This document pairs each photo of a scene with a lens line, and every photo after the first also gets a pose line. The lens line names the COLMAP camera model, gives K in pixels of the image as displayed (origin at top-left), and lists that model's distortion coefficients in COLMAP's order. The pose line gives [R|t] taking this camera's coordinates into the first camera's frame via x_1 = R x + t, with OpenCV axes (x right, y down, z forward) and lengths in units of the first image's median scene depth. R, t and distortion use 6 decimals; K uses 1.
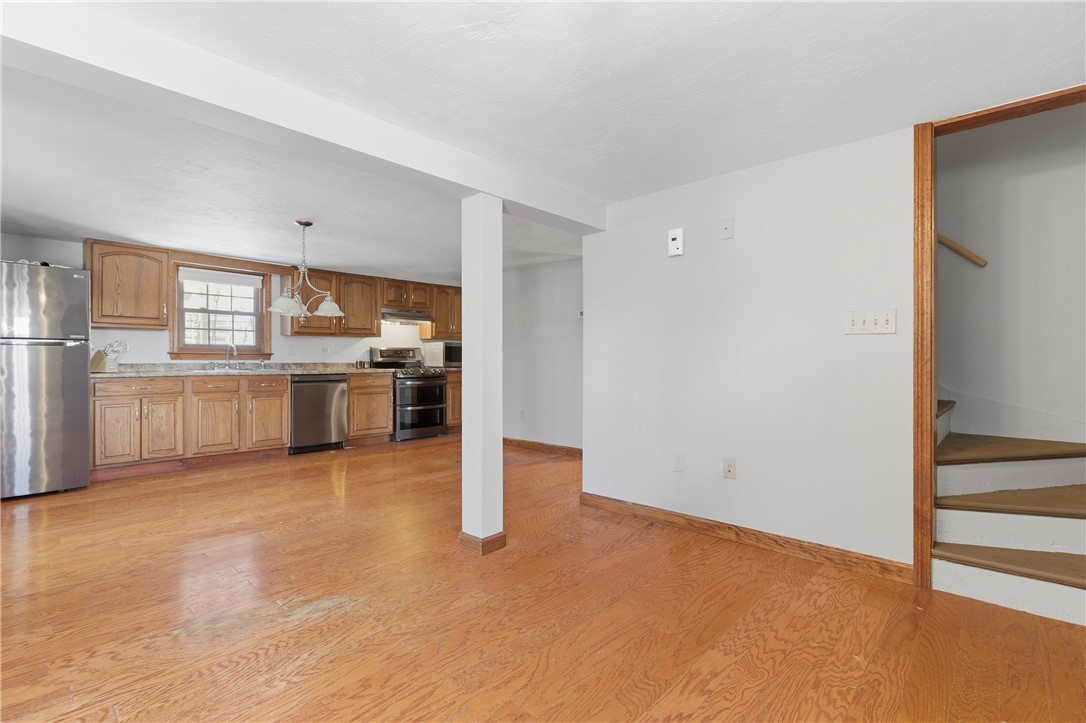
lens RADIAL K [[491.4, 0, 544.0], [0, 491.4, 366.5], [0, 0, 1]] dist [0.003181, 0.000291]
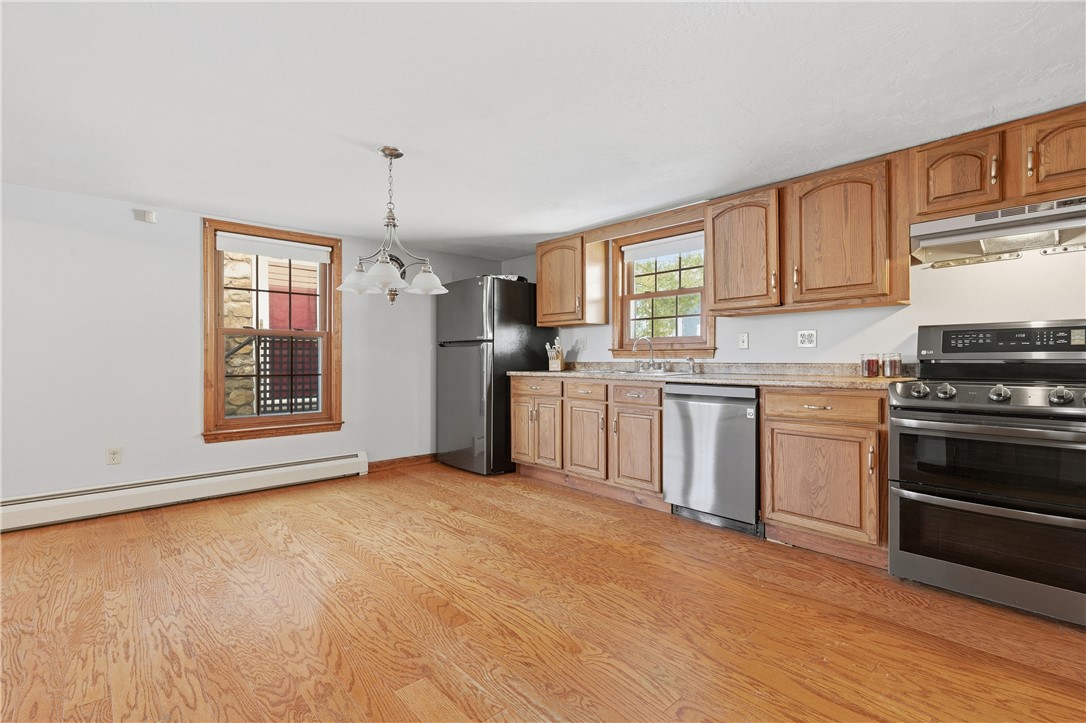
lens RADIAL K [[491.4, 0, 542.3], [0, 491.4, 372.6], [0, 0, 1]] dist [0.003181, 0.000291]
pose [[-0.086665, 0.028141, -0.995840, 0.108914], [-0.014135, 0.999466, 0.029473, -0.011448], [0.996137, 0.016630, -0.086221, 0.950914]]
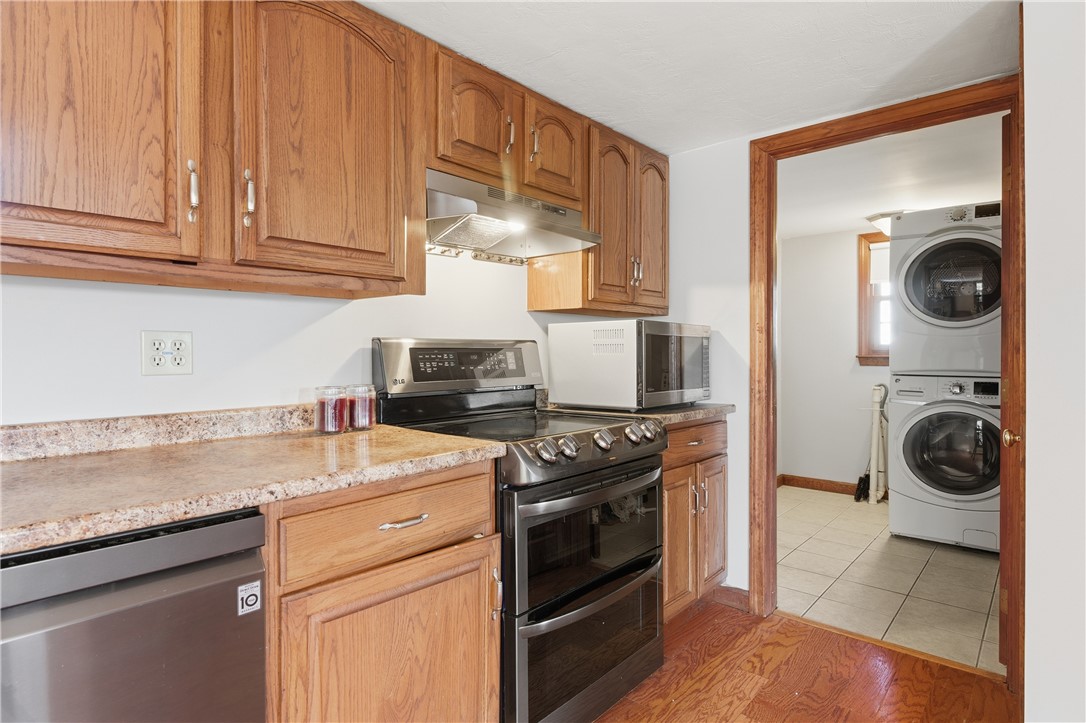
lens RADIAL K [[586.9, 0, 547.5], [0, 586.9, 359.1], [0, 0, 1]] dist [-0.001719, -0.001249]
pose [[0.999718, -0.002284, 0.023629, -0.358790], [0.002444, 0.999974, -0.006769, -0.035051], [-0.023613, 0.006824, 0.999698, 0.927074]]
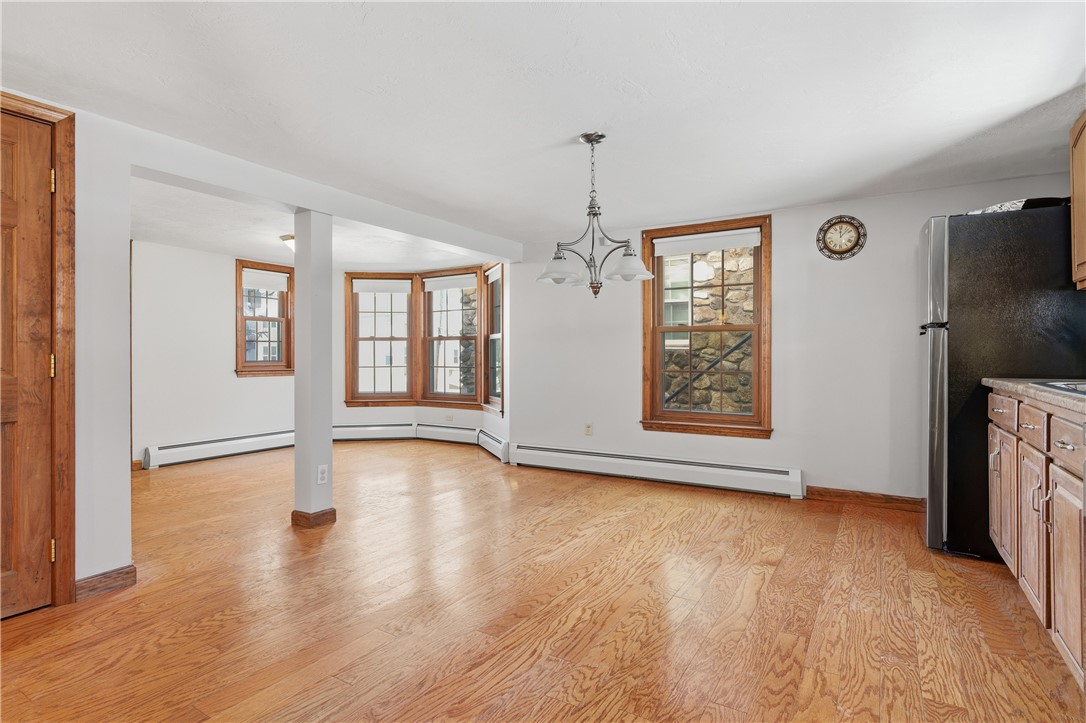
lens RADIAL K [[562.9, 0, 553.4], [0, 562.9, 361.0], [0, 0, 1]] dist [0.010883, -0.001288]
pose [[-0.978589, 0.002779, -0.205805, -0.222879], [-0.002465, 0.999679, 0.025220, -0.016342], [0.205809, 0.025188, -0.978268, 1.272267]]
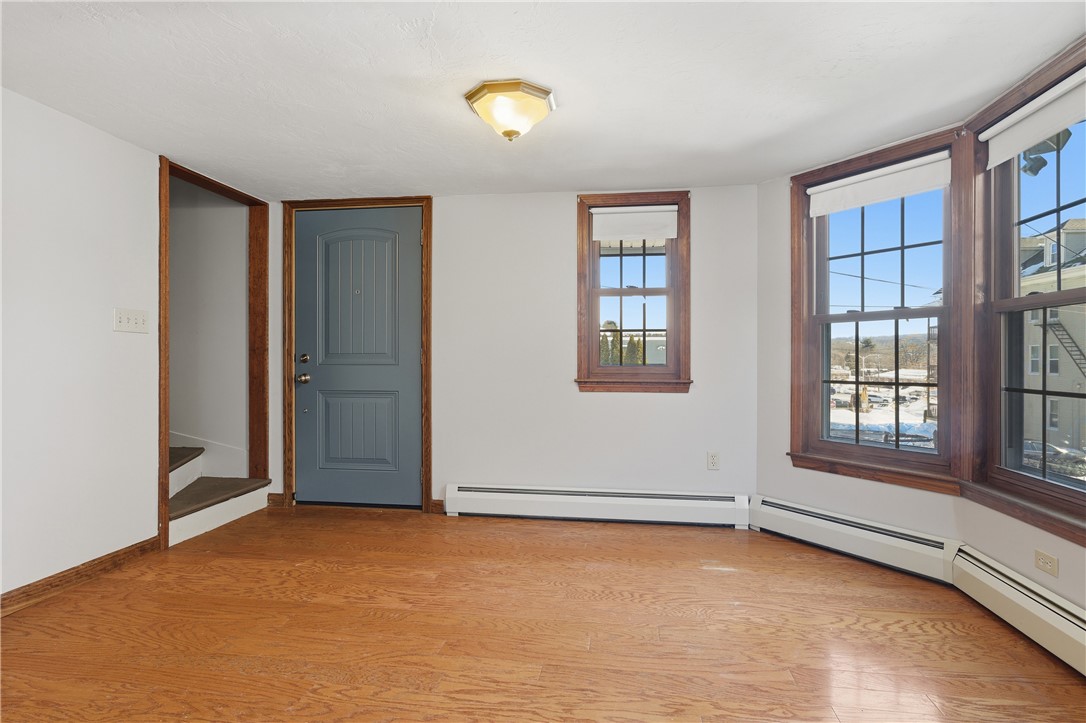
lens RADIAL K [[586.9, 0, 549.0], [0, 586.9, 349.6], [0, 0, 1]] dist [-0.001719, -0.001249]
pose [[-0.559159, 0.012709, 0.828963, -0.398769], [0.013014, 0.999894, -0.006552, -0.000658], [-0.828958, 0.007125, -0.559265, 0.460490]]
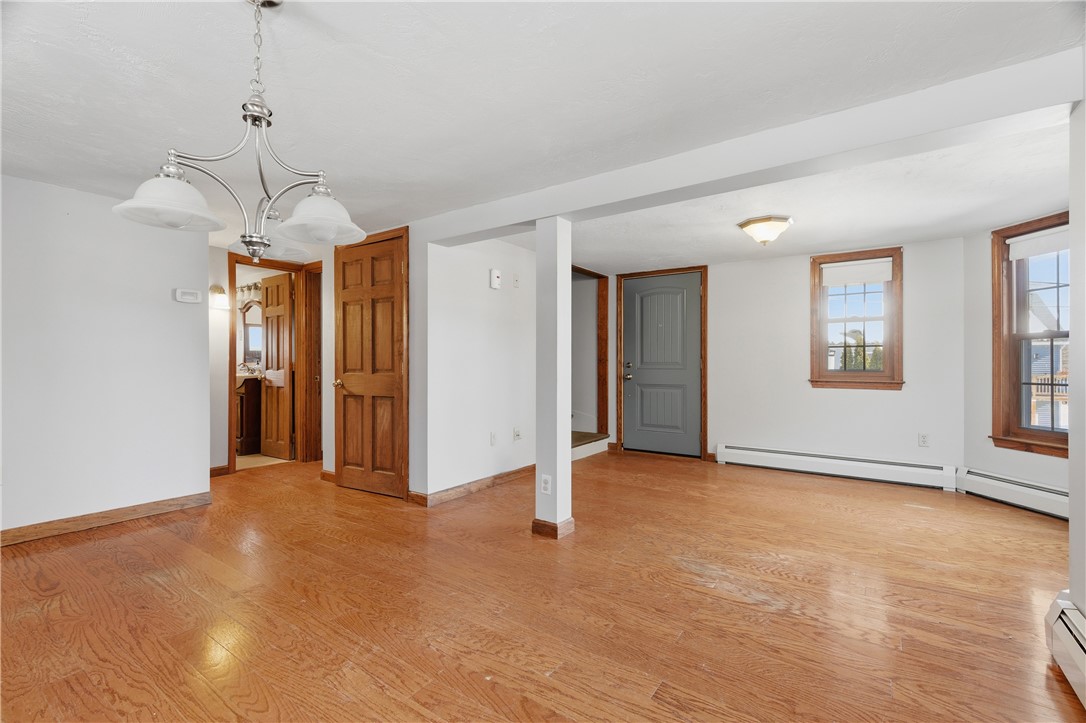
lens RADIAL K [[491.4, 0, 534.9], [0, 491.4, 361.1], [0, 0, 1]] dist [0.003181, 0.000291]
pose [[-0.113495, 0.006528, 0.993517, -0.660648], [0.013344, 0.999898, -0.005046, -0.004418], [-0.993449, 0.012685, -0.113571, 0.634454]]
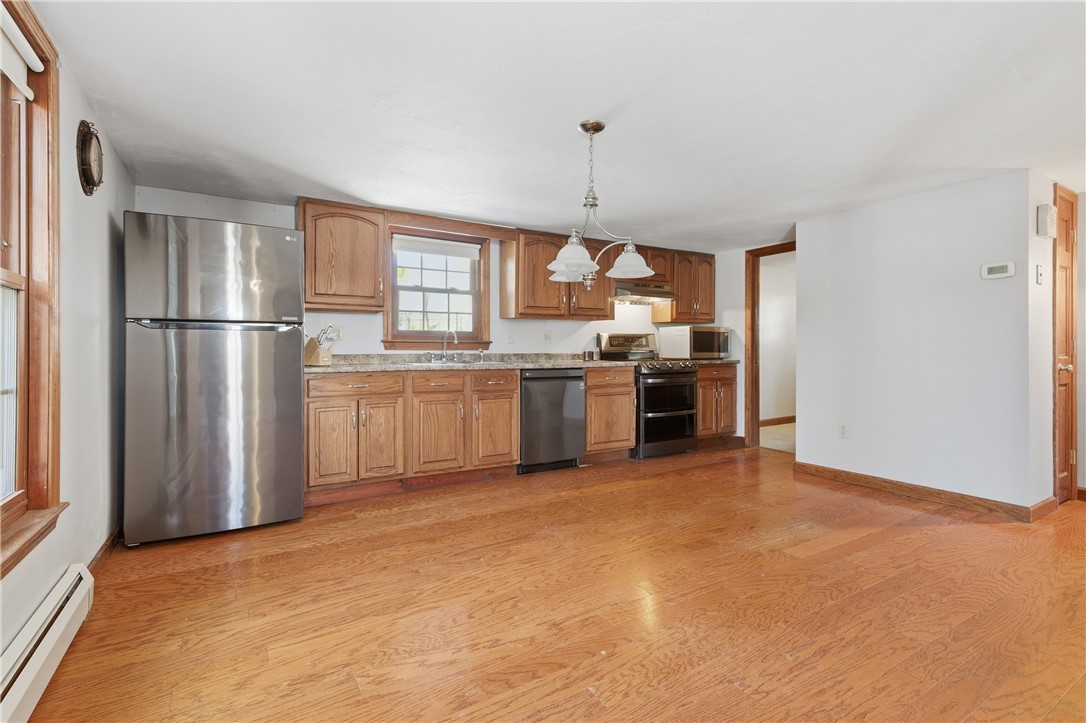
lens RADIAL K [[491.4, 0, 534.2], [0, 491.4, 370.1], [0, 0, 1]] dist [0.003181, 0.000291]
pose [[0.954889, 0.006896, -0.296881, -0.286689], [-0.000534, 0.999769, 0.021505, 0.001984], [0.296961, -0.020377, 0.954672, 0.305339]]
